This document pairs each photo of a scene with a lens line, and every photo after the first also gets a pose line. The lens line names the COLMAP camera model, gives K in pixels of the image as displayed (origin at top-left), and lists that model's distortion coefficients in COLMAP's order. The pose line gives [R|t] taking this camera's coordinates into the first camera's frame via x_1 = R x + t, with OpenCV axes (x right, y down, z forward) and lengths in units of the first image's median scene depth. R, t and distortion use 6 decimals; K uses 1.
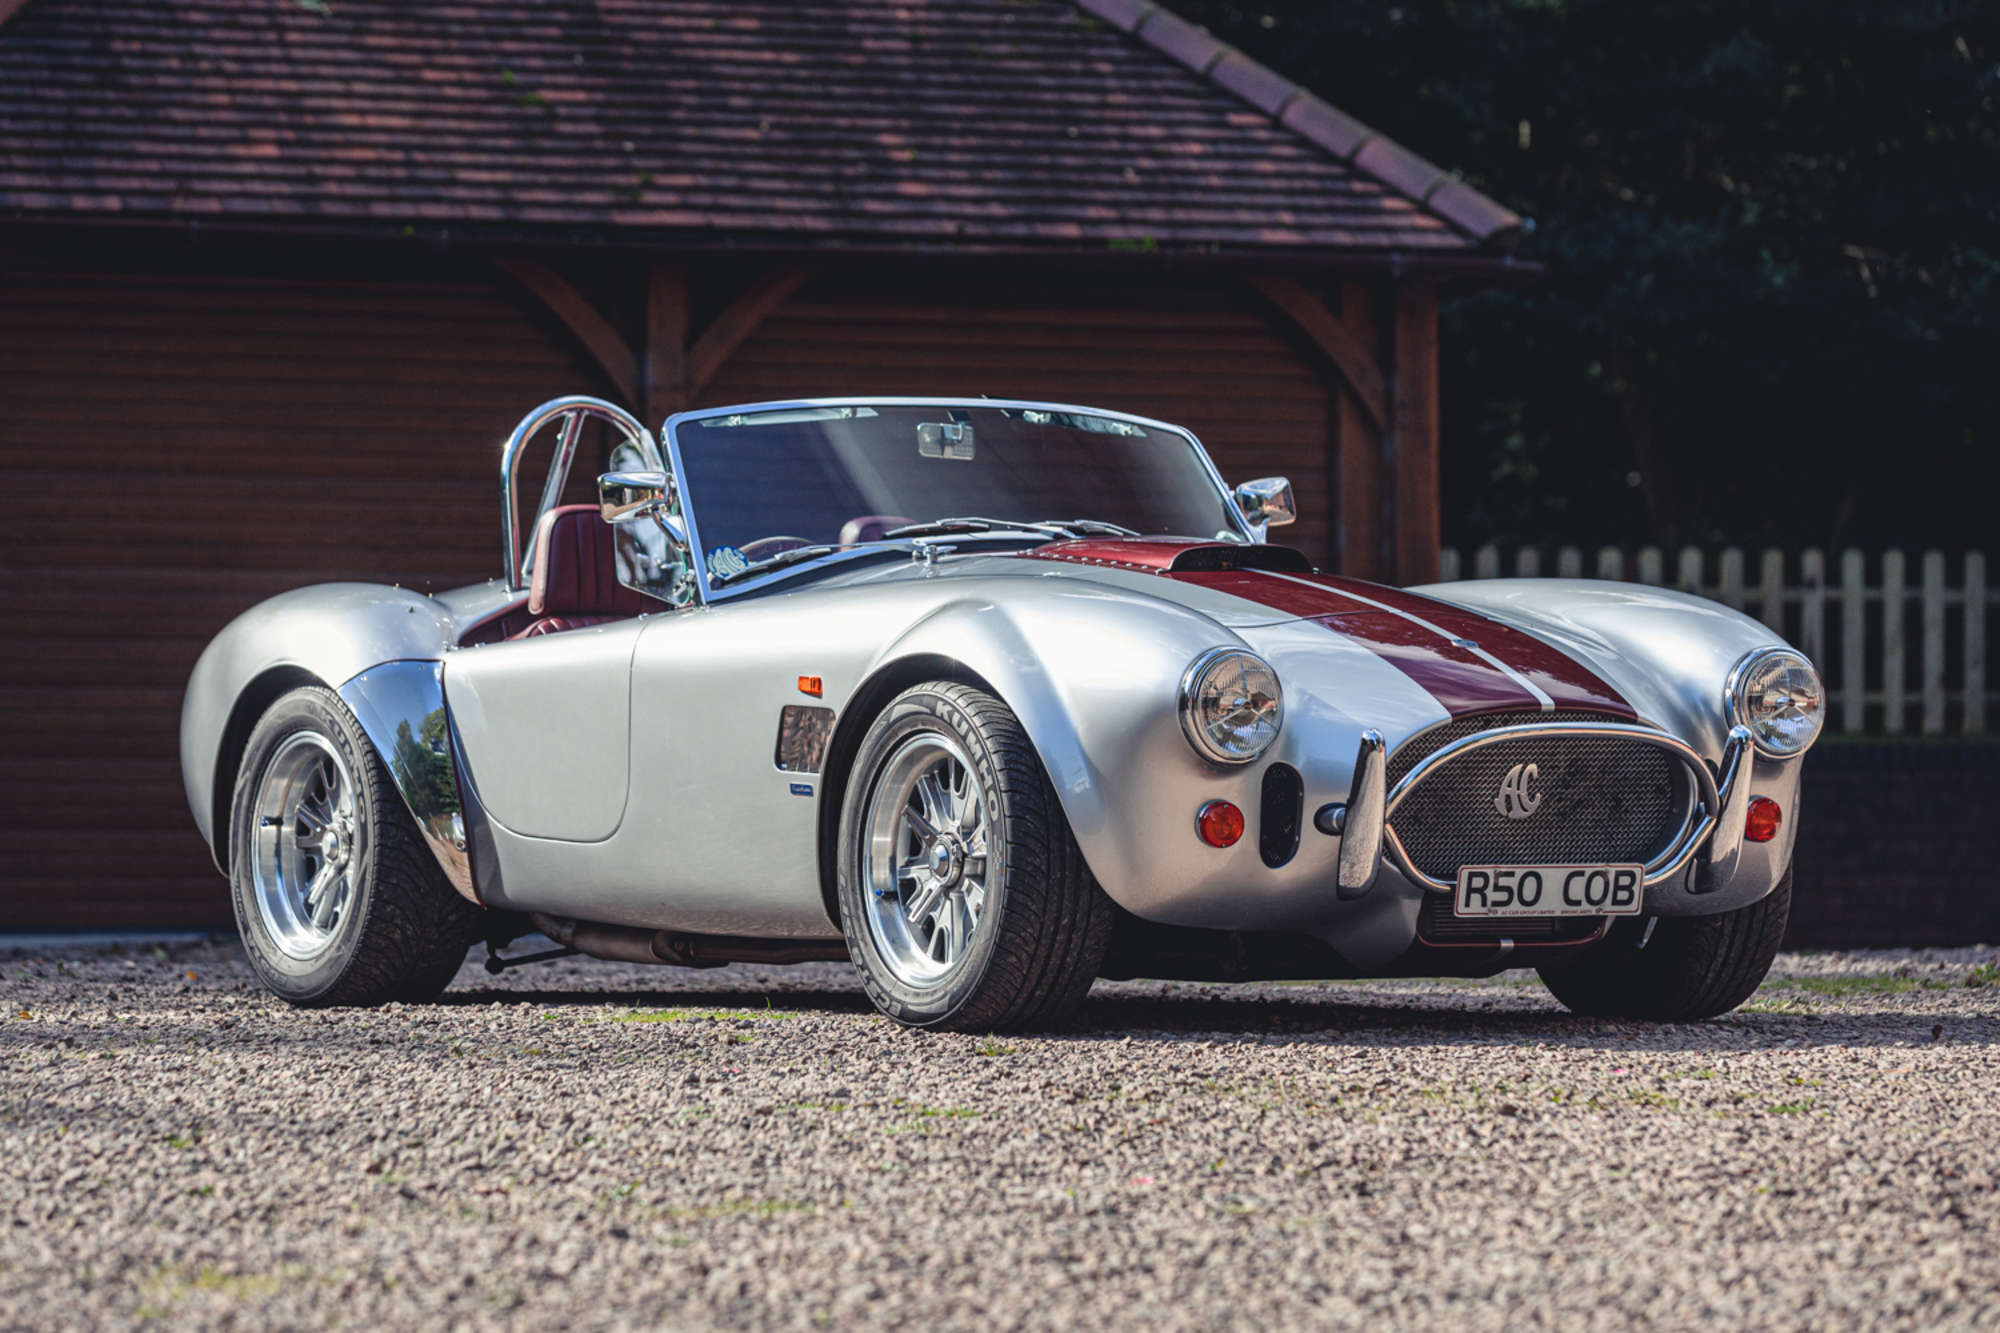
lens RADIAL K [[7751.0, 0, 1007.9], [0, 7751.0, 660.4], [0, 0, 1]] dist [0.089250, 0.000000]
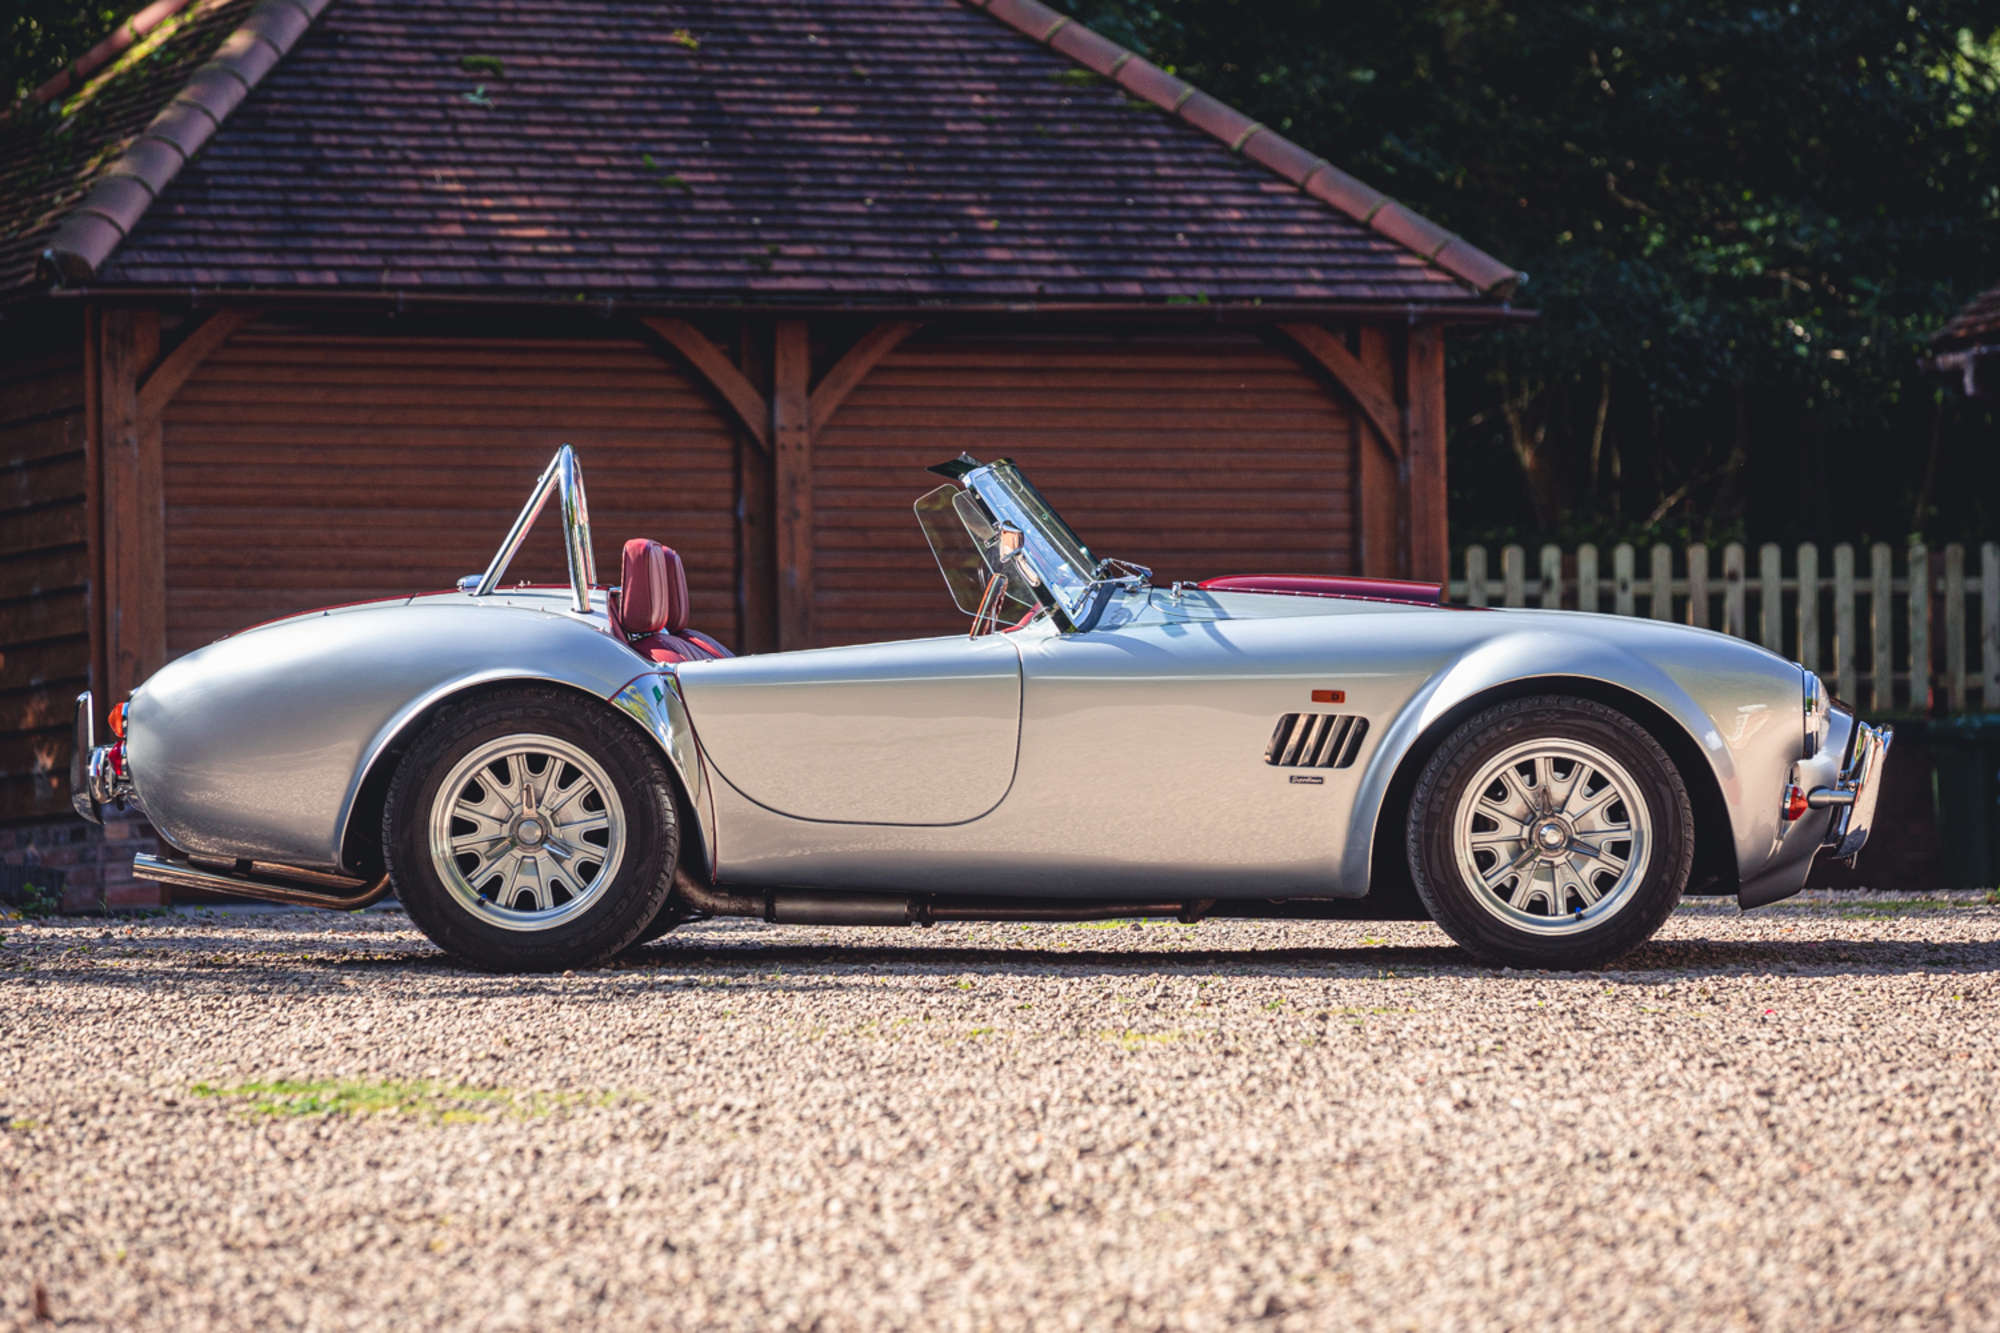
lens RADIAL K [[9395.1, 0, 987.0], [0, 9395.1, 662.1], [0, 0, 1]] dist [0.590557, 0.000000]
pose [[0.998395, -0.012749, 0.055187, -0.092287], [0.012443, 0.999905, 0.005889, -0.007898], [-0.055257, -0.005192, 0.998459, -0.408589]]
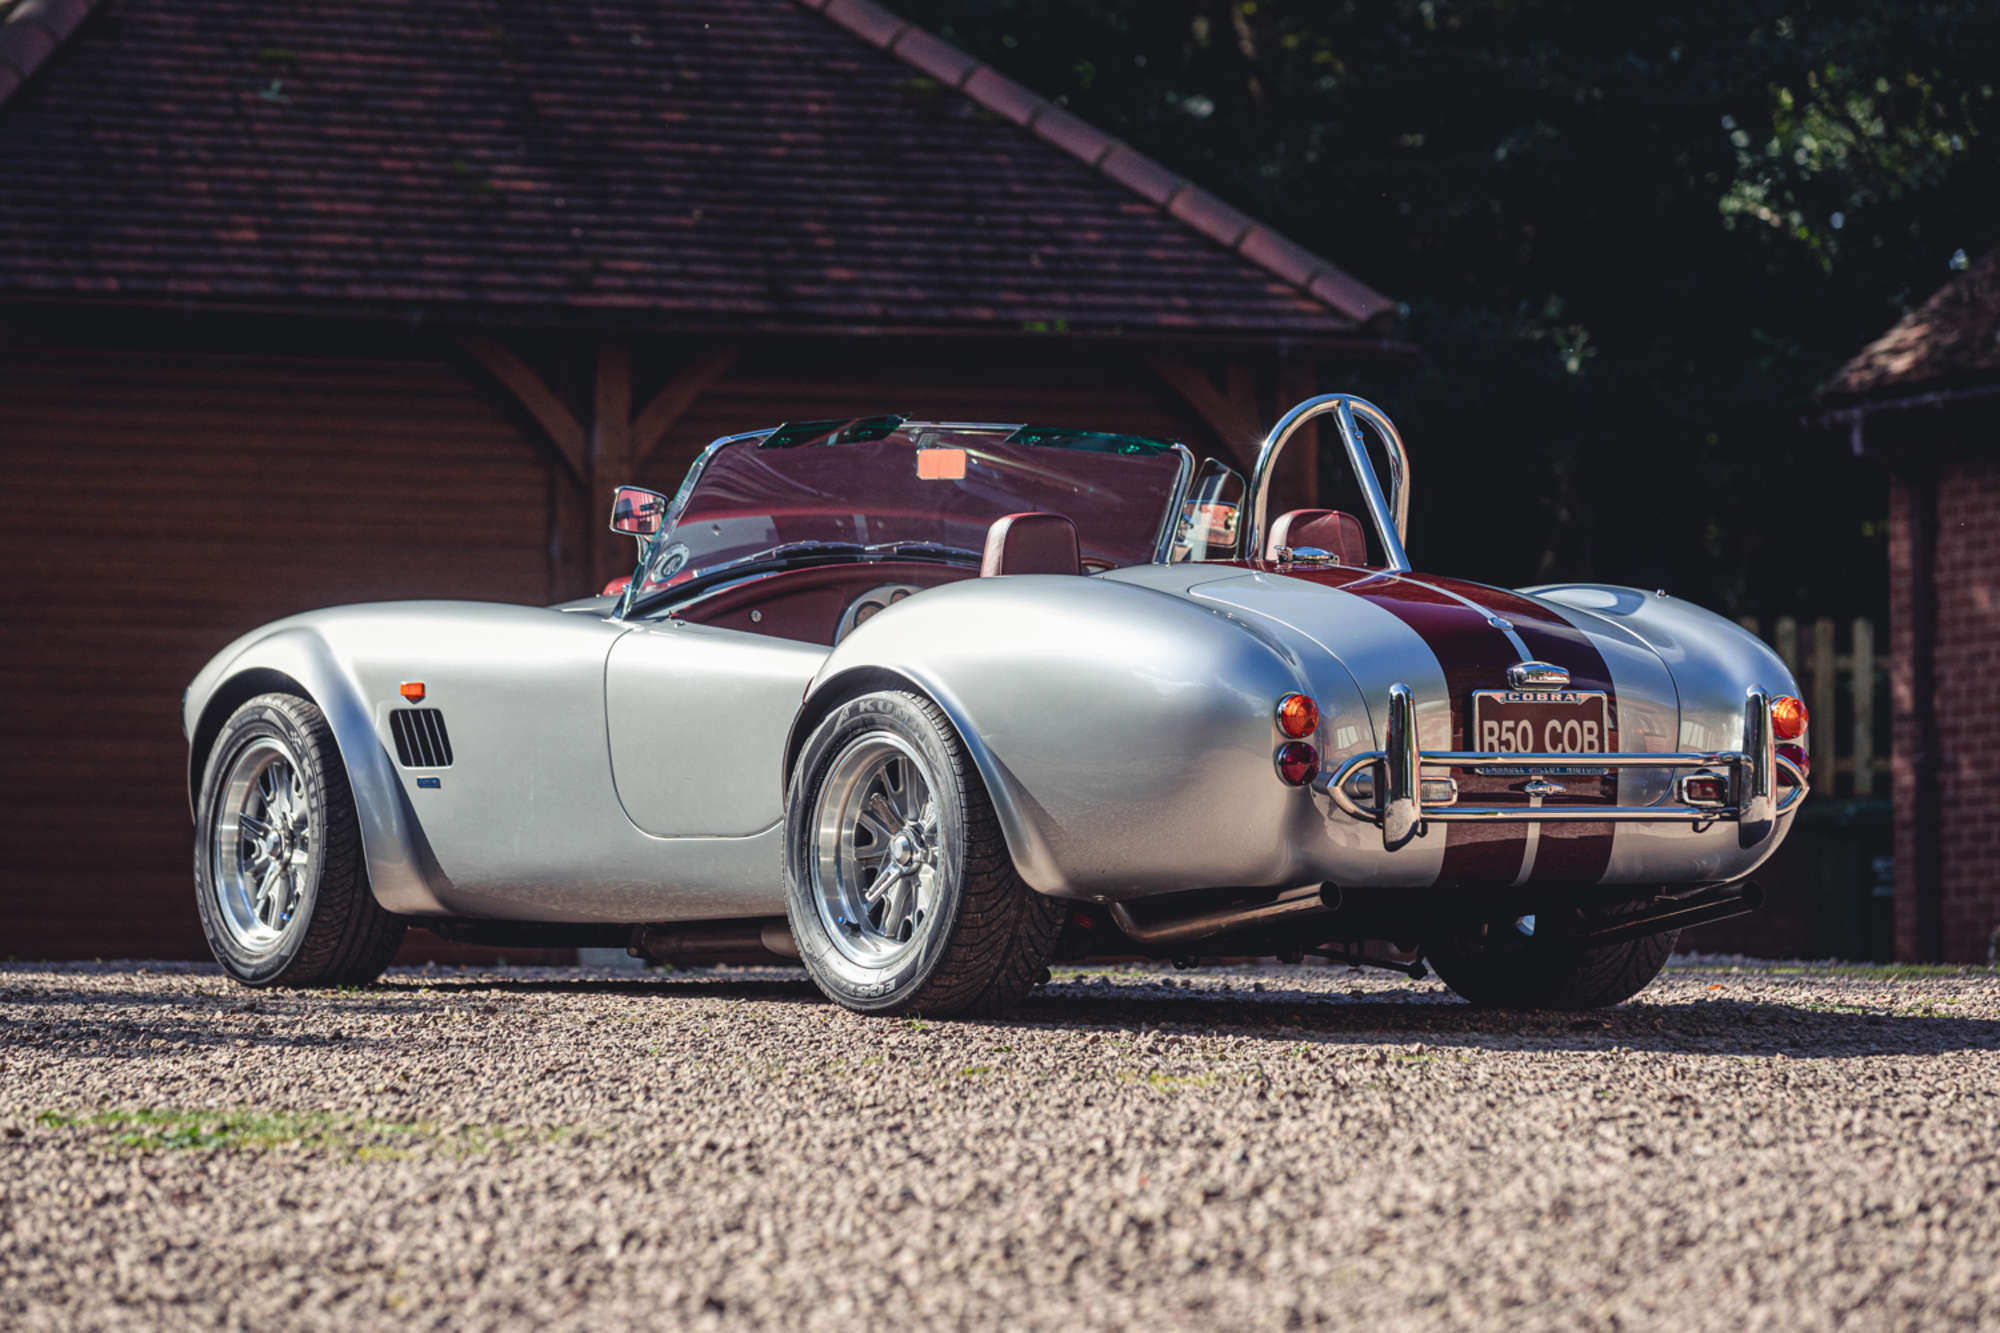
lens RADIAL K [[9100.0, 0, 936.0], [0, 9100.0, 637.3], [0, 0, 1]] dist [0.458706, 0.000000]
pose [[0.996234, 0.002067, 0.086680, -0.107262], [-0.000928, 0.999913, -0.013176, 0.005927], [-0.086699, 0.013046, 0.996149, -0.252264]]
